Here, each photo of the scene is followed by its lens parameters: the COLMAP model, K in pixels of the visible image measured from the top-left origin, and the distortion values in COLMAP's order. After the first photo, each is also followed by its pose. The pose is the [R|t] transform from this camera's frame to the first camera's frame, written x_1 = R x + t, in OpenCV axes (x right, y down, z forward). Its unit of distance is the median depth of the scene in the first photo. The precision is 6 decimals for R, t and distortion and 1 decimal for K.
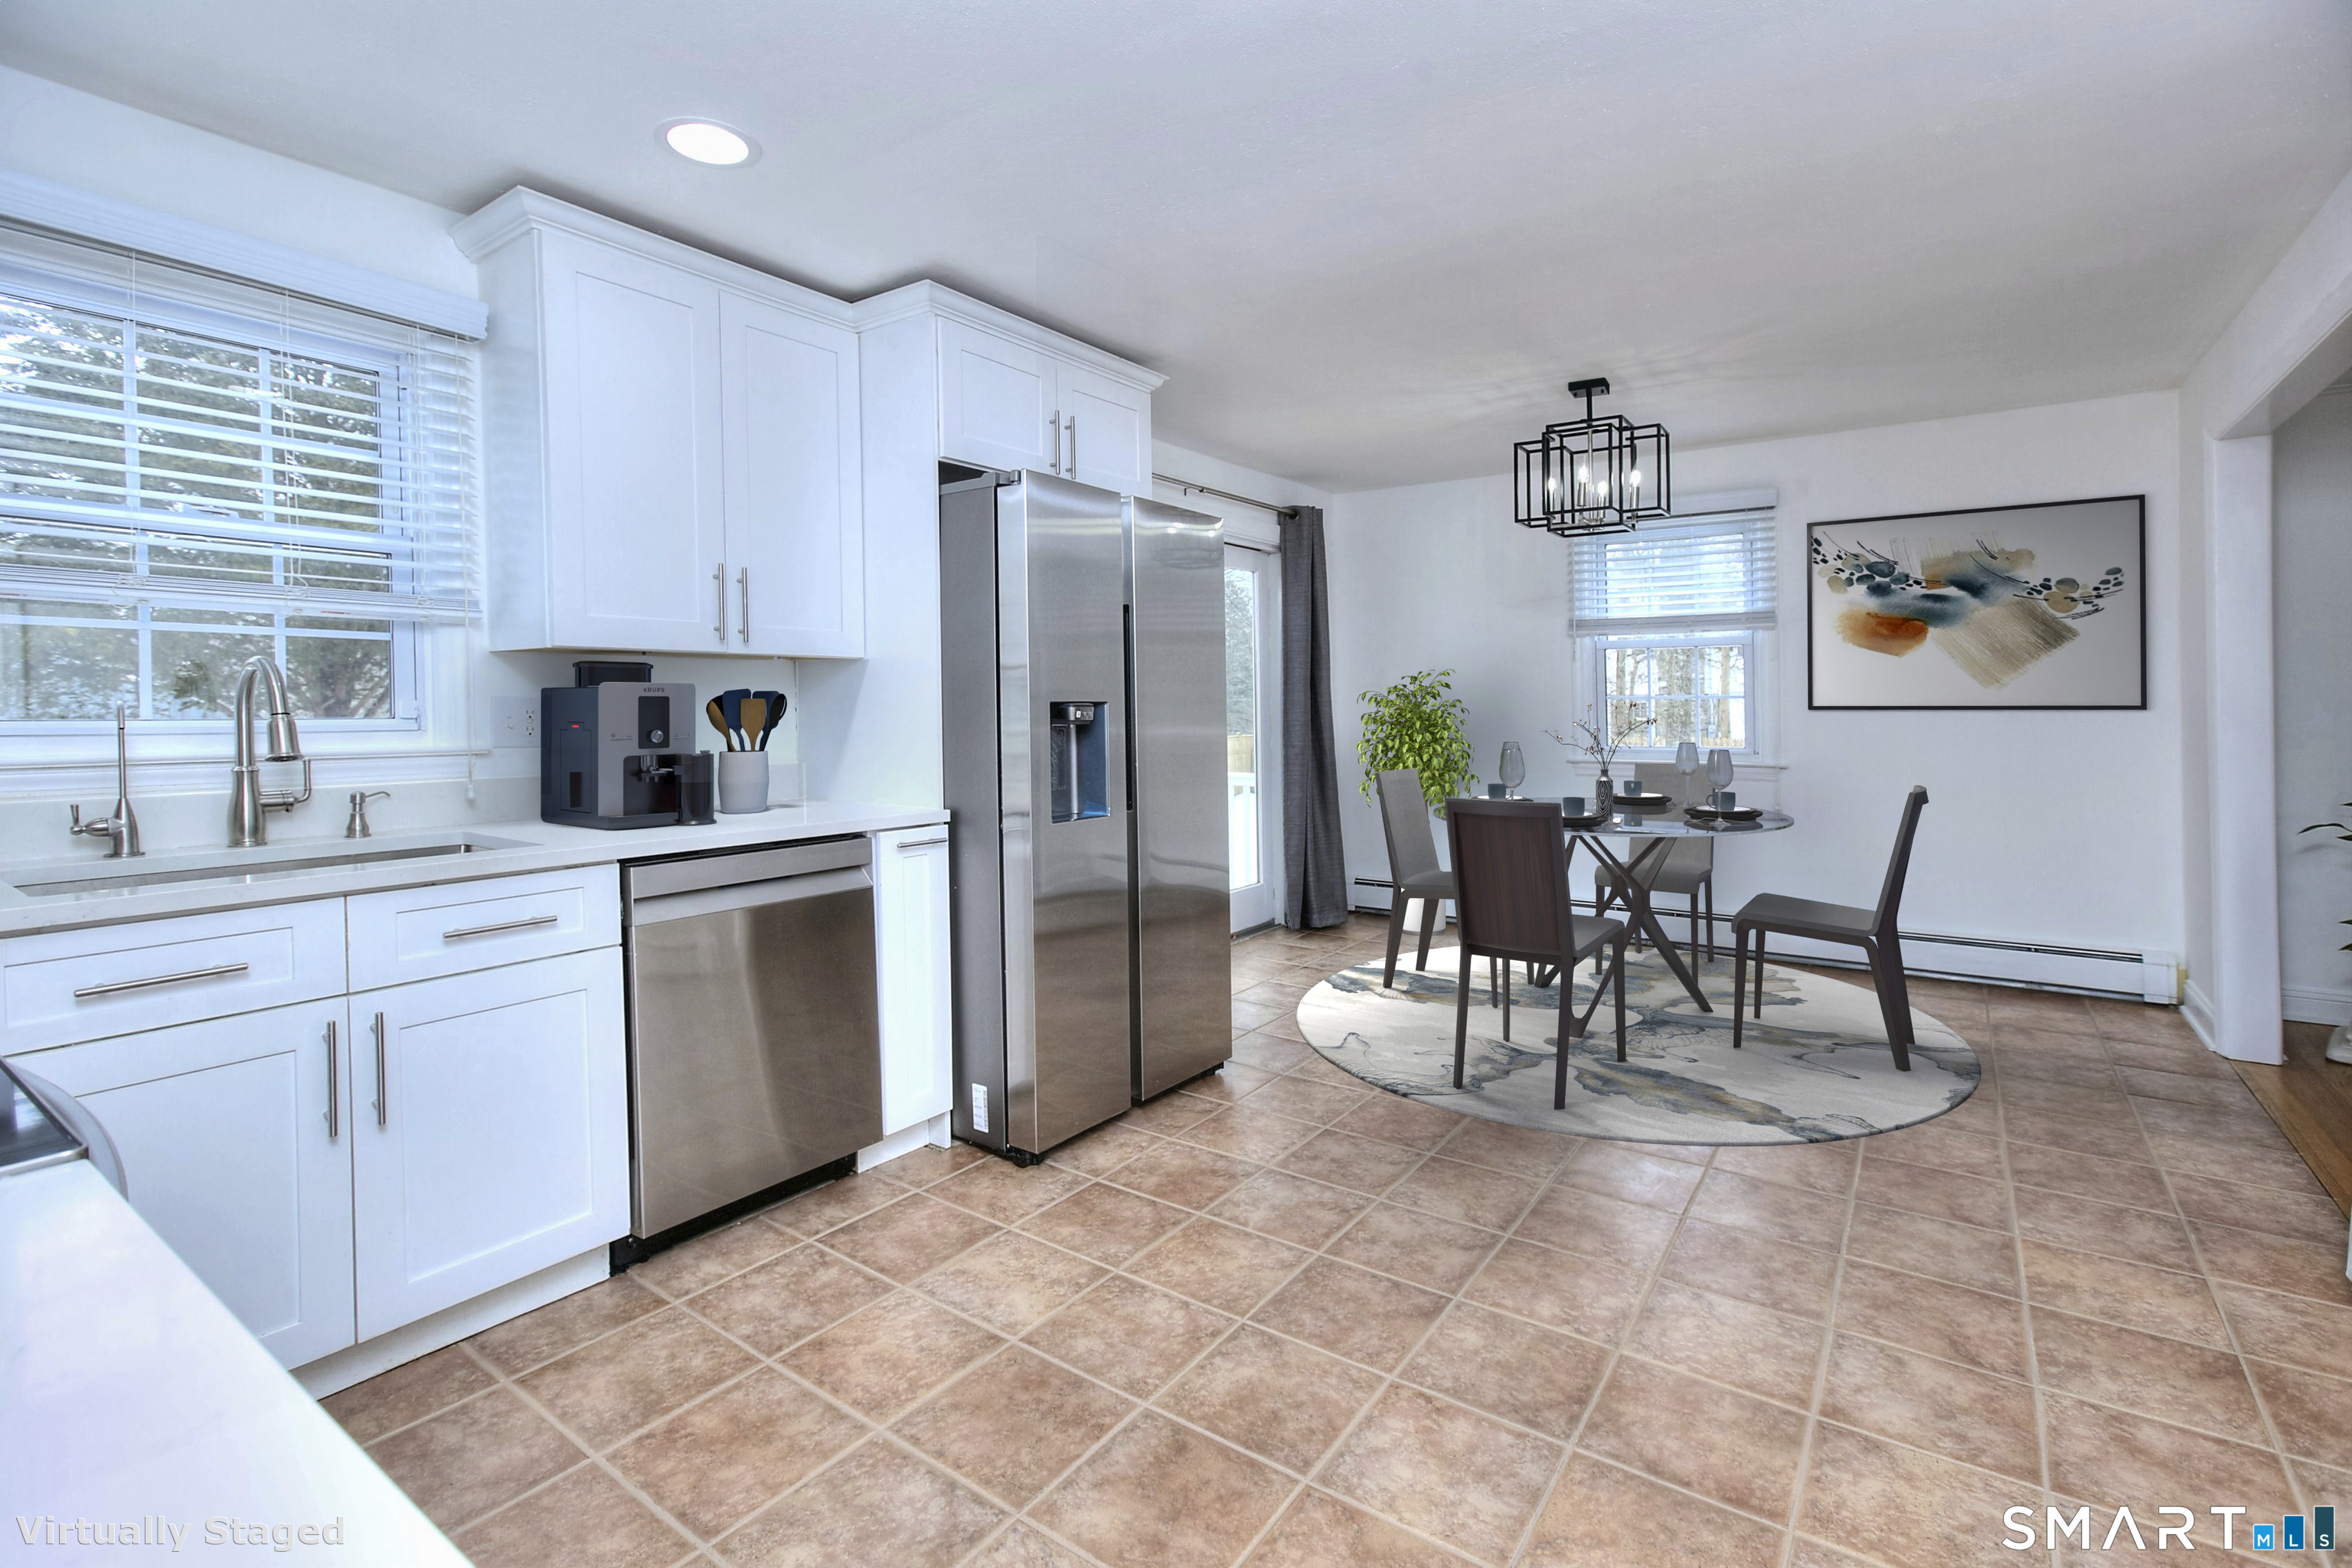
lens RADIAL K [[1071.1, 0, 1167.7], [0, 1071.1, 711.3], [0, 0, 1]] dist [-0.054105, 0.021997]
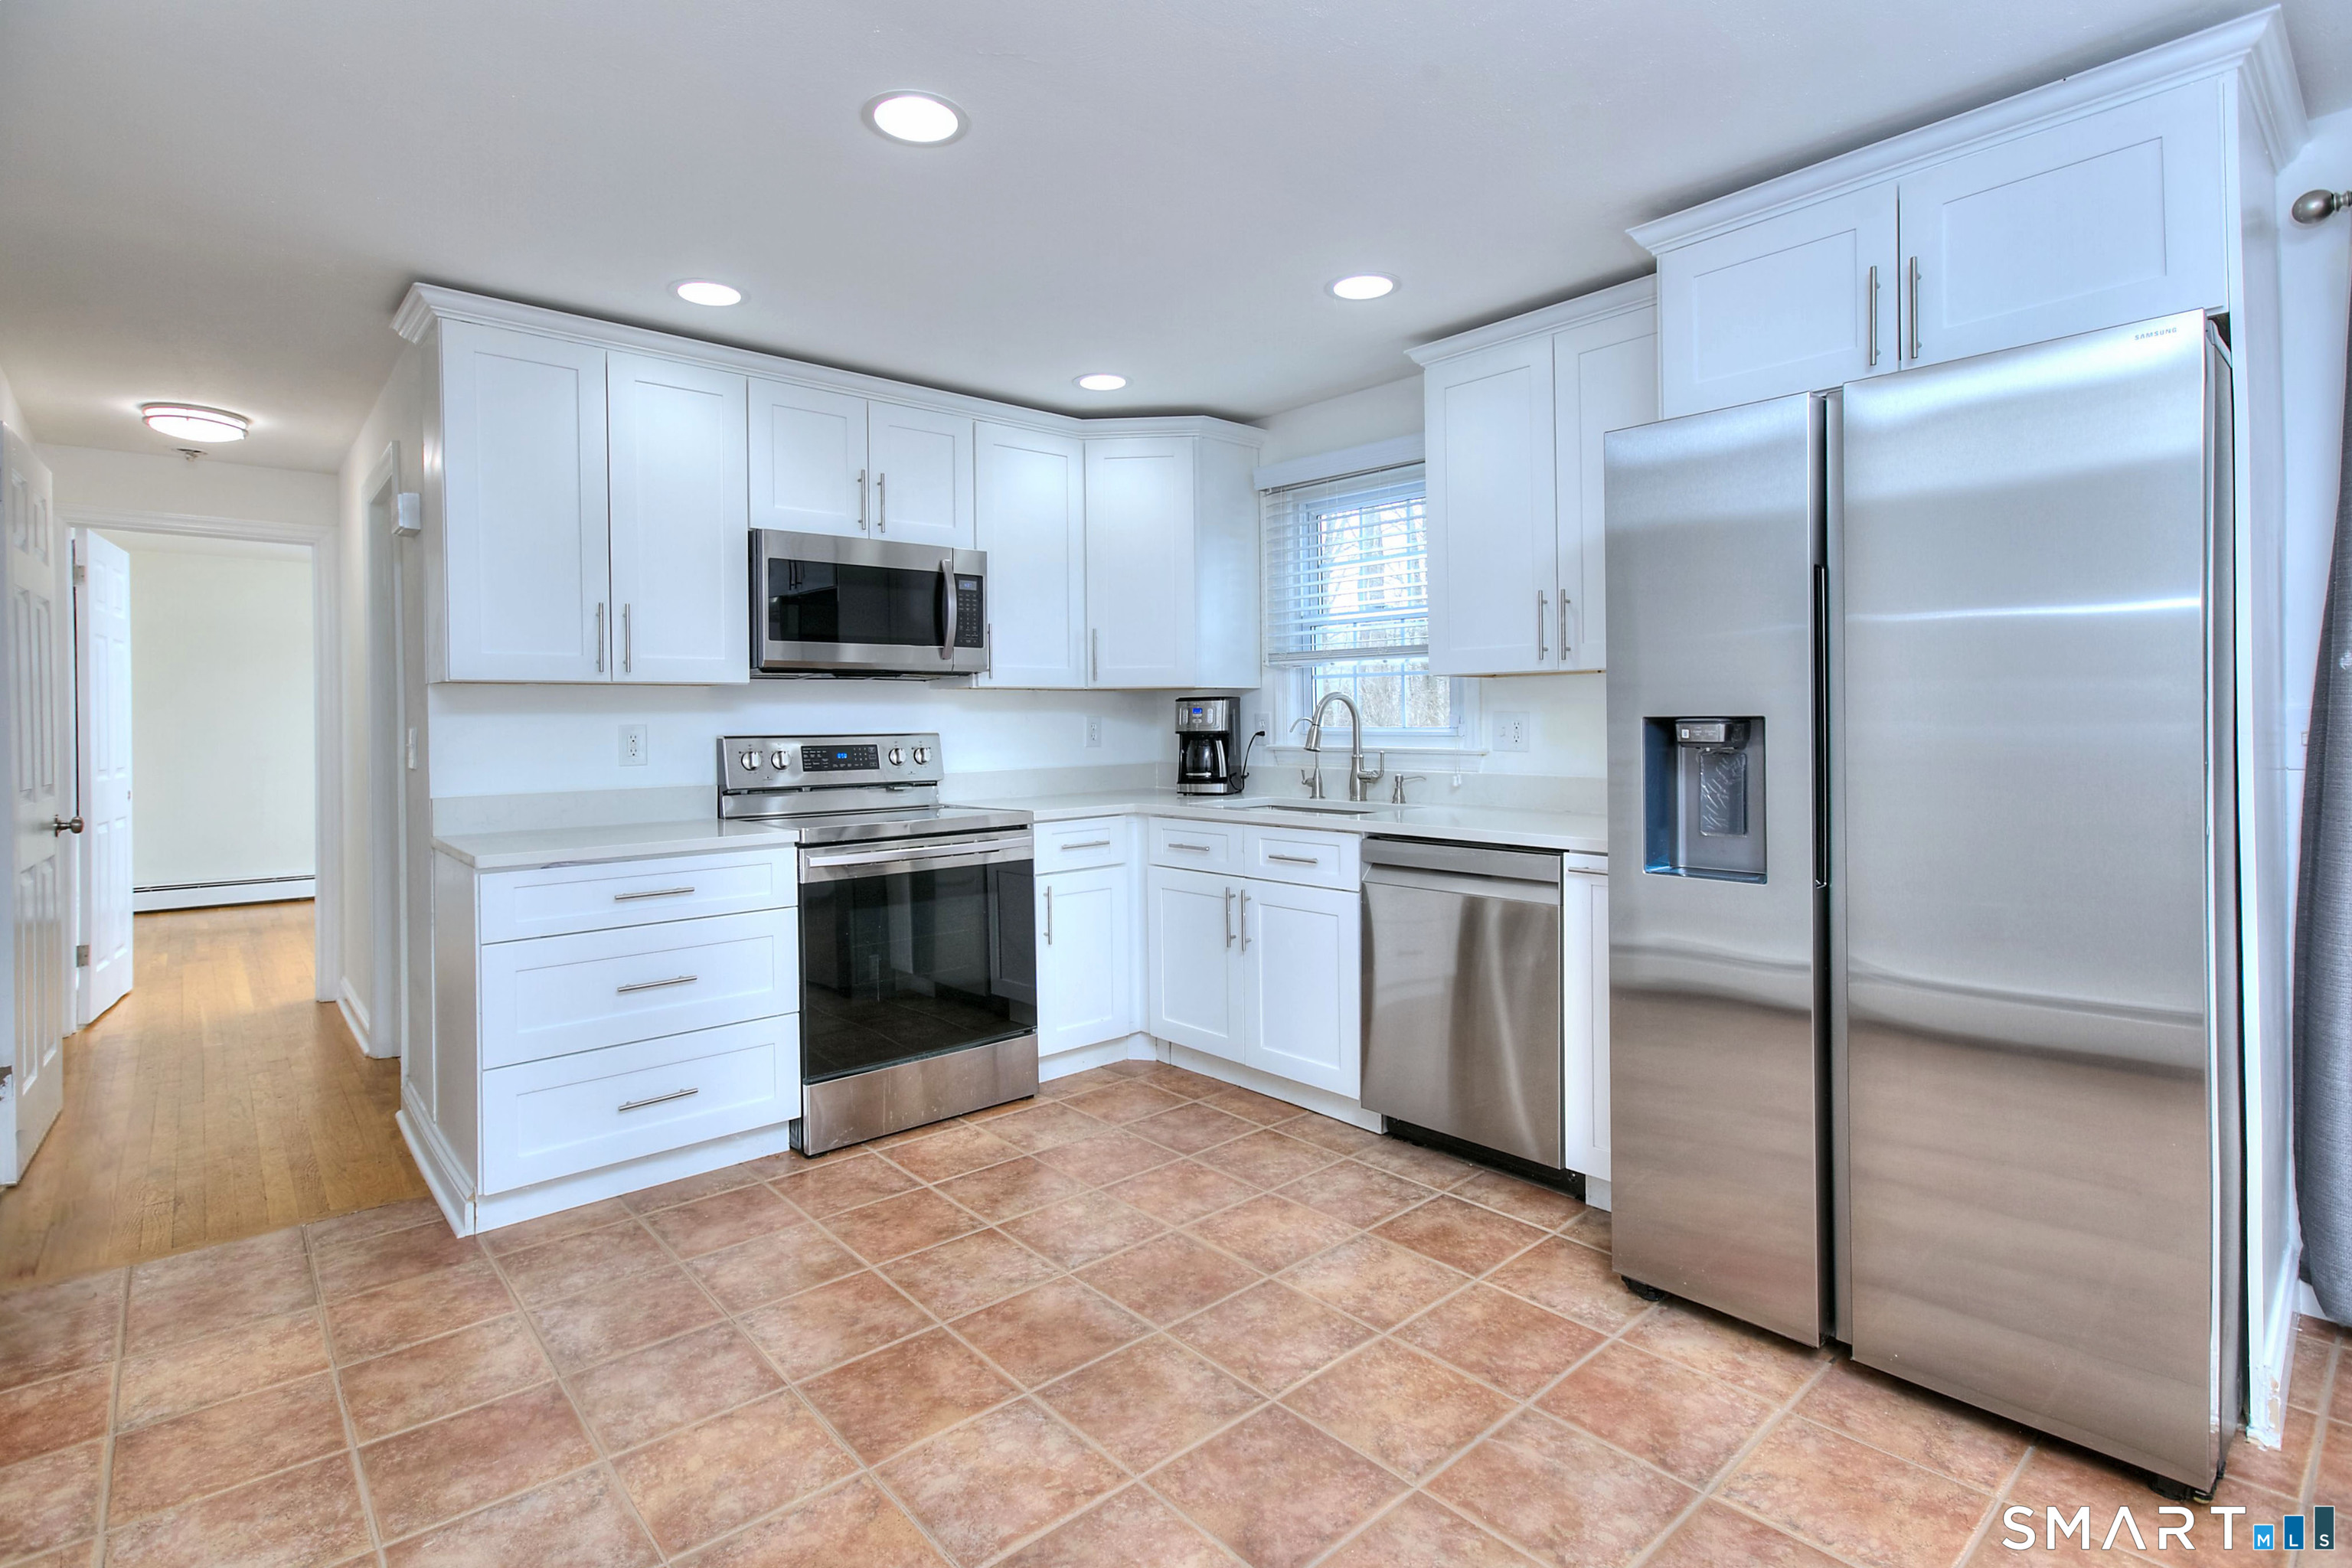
lens RADIAL K [[1133.0, 0, 1174.9], [0, 1133.0, 733.2], [0, 0, 1]] dist [-0.001428, -0.000033]
pose [[-0.225409, 0.021661, -0.974023, 0.931646], [0.013632, 0.999725, 0.019078, -0.020839], [0.974169, -0.008978, -0.225643, 1.025155]]
